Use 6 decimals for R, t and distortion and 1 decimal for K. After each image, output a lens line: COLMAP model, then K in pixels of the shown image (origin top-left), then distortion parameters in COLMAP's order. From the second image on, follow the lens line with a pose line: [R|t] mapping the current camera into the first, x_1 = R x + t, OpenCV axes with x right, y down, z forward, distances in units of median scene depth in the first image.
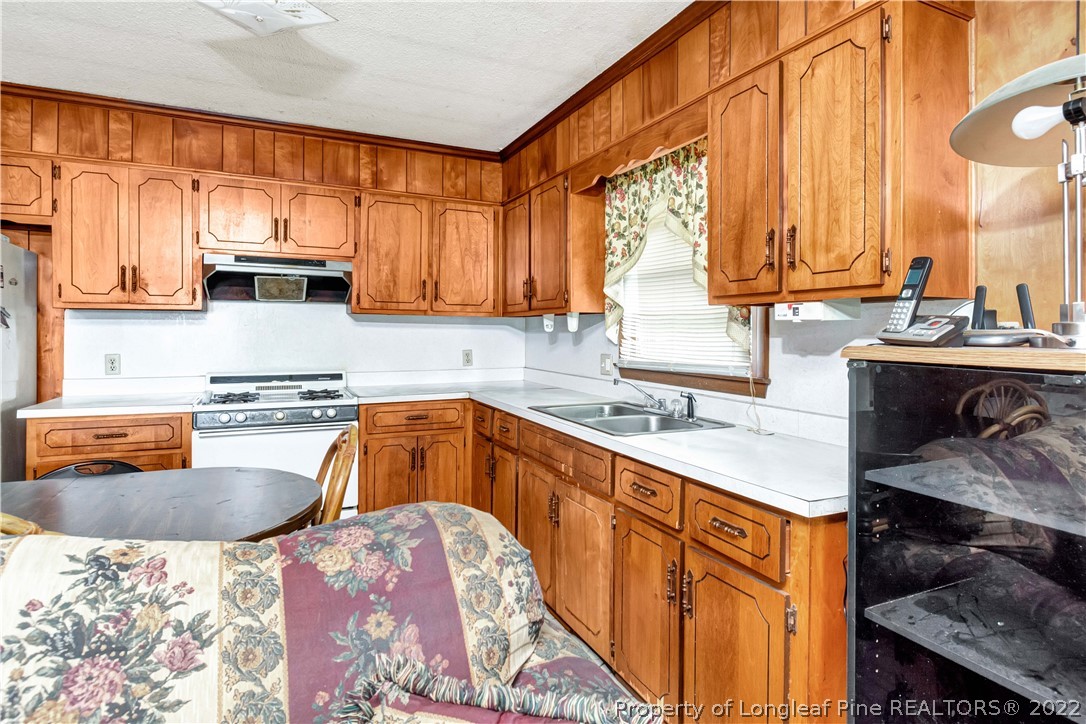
lens RADIAL K [[579.7, 0, 549.5], [0, 579.7, 333.2], [0, 0, 1]] dist [-0.003109, -0.002224]
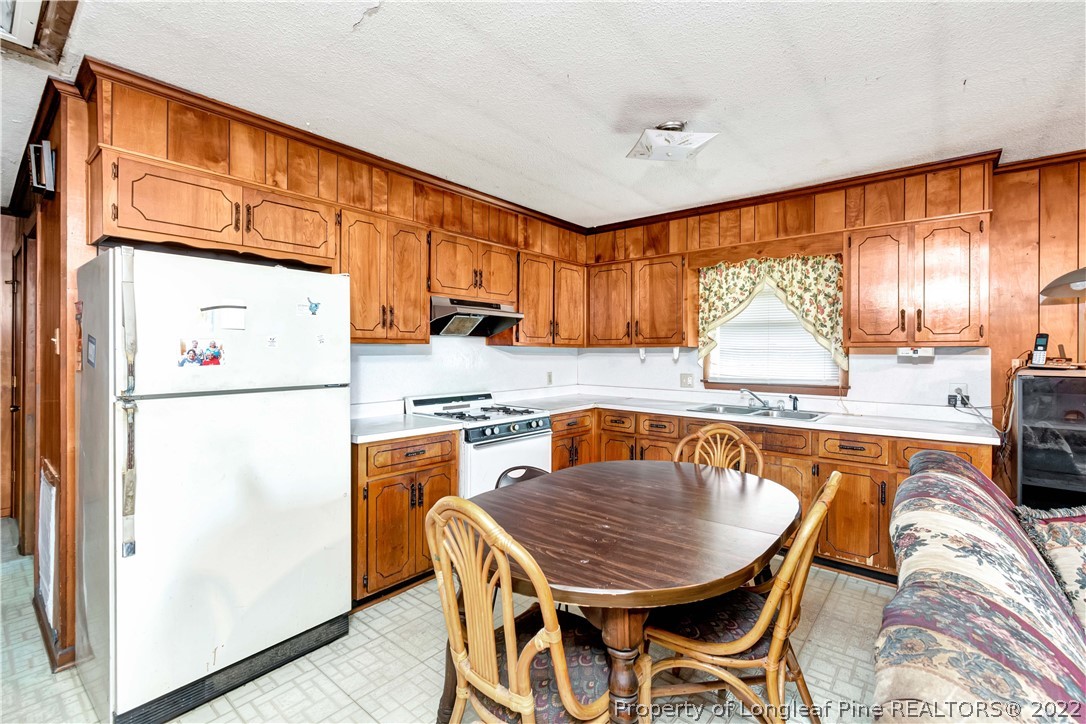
lens RADIAL K [[483.1, 0, 539.4], [0, 483.1, 349.5], [0, 0, 1]] dist [-0.000710, -0.000812]
pose [[0.910322, -0.000799, 0.413899, -0.826449], [0.003435, 0.999978, -0.005623, -0.022657], [-0.413886, 0.006541, 0.910305, 0.007220]]
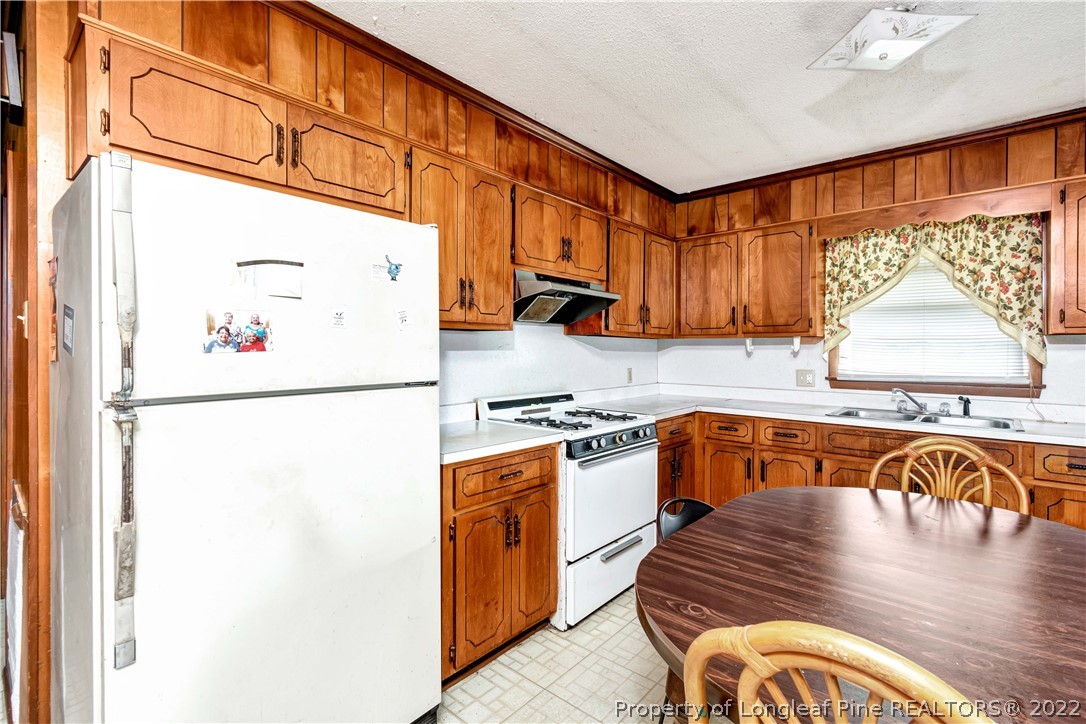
lens RADIAL K [[495.4, 0, 543.6], [0, 495.4, 349.1], [0, 0, 1]] dist [0.000493, -0.000899]
pose [[0.916542, -0.002768, 0.399928, -0.894429], [0.004099, 0.999989, -0.002473, -0.008335], [-0.399917, 0.003906, 0.916543, 0.265404]]
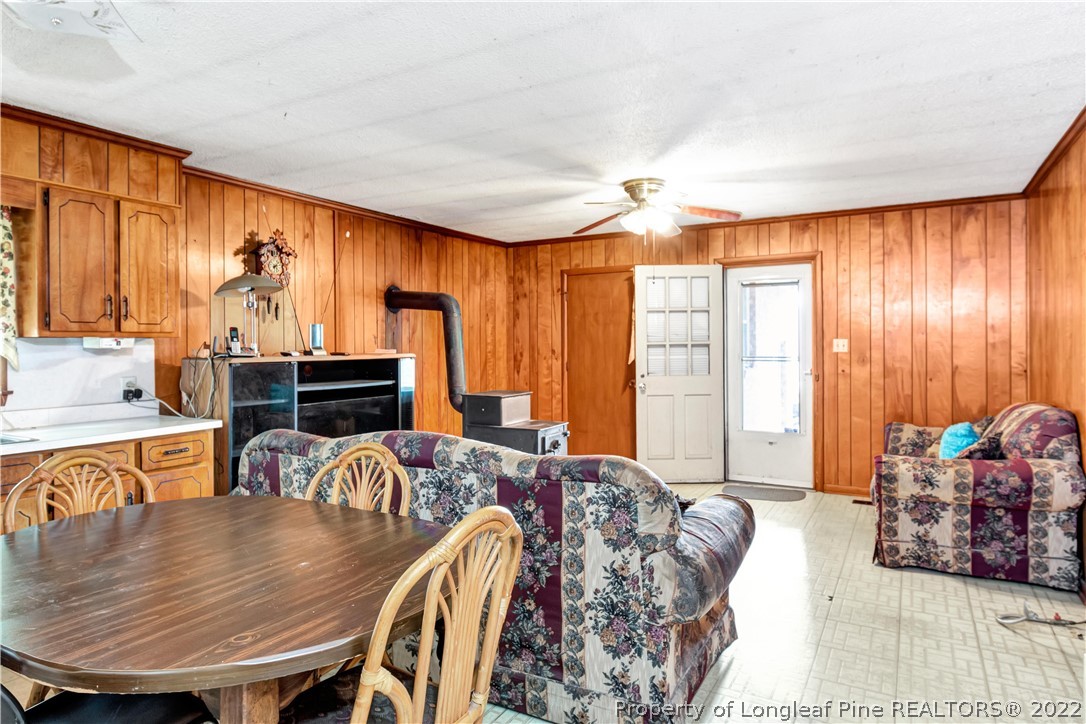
lens RADIAL K [[646.5, 0, 543.0], [0, 646.5, 362.0], [0, 0, 1]] dist [-0.003125, -0.000736]
pose [[-0.567734, -0.028803, 0.822708, -1.114009], [0.003877, 0.999283, 0.037660, -0.027772], [-0.823203, 0.024570, -0.567215, 0.596006]]
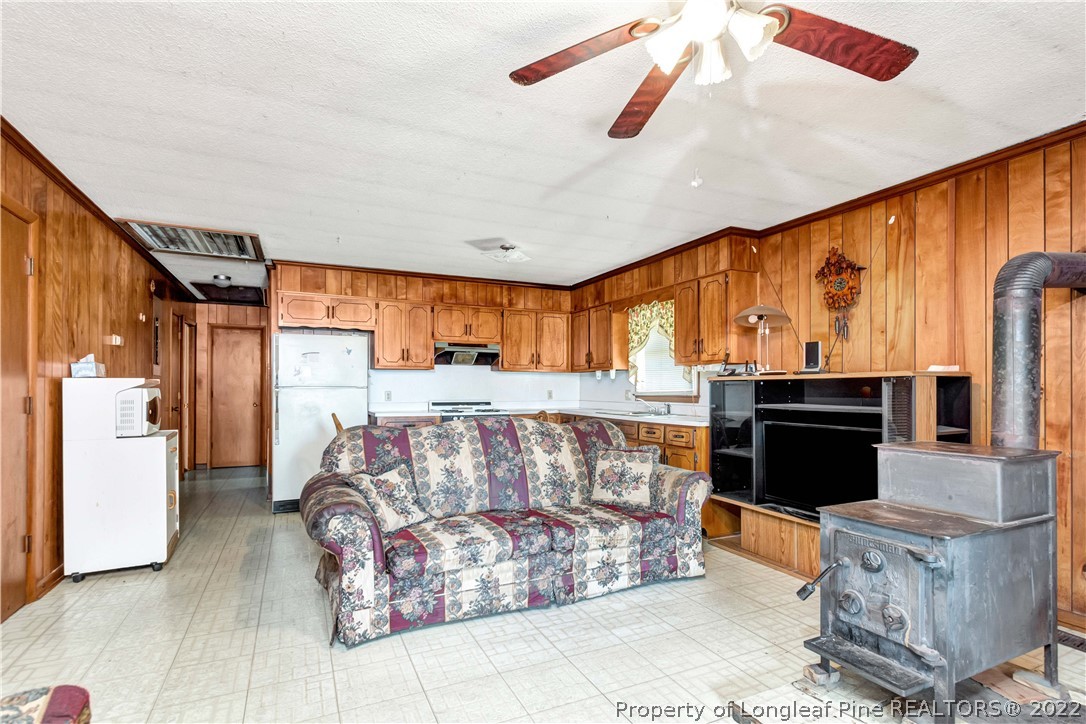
lens RADIAL K [[533.9, 0, 540.1], [0, 533.9, 384.8], [0, 0, 1]] dist [-0.000813, -0.001334]
pose [[0.999834, -0.003973, -0.017793, -0.190916], [0.003766, 0.999925, -0.011663, 0.041069], [0.017838, 0.011594, 0.999774, -0.934133]]
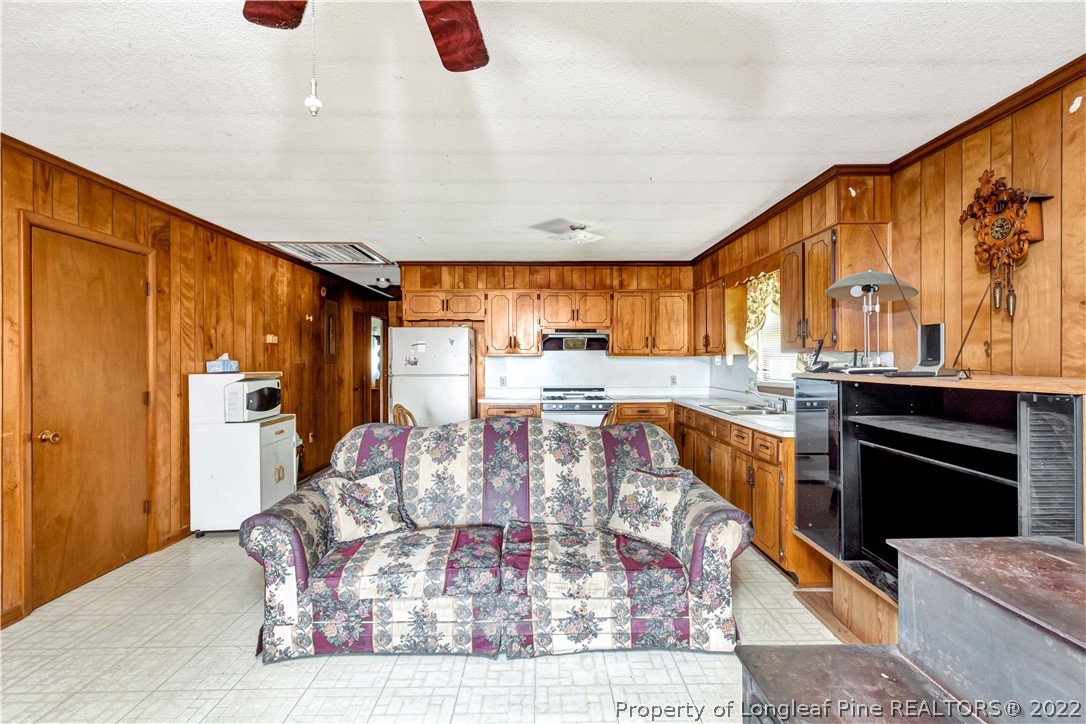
lens RADIAL K [[491.1, 0, 543.0], [0, 491.1, 362.0], [0, 0, 1]] dist [0.001108, -0.001062]
pose [[0.903856, -0.007012, -0.427780, 0.171714], [0.005675, 0.999974, -0.004401, -0.009631], [0.427800, 0.001551, 0.903872, -0.623609]]
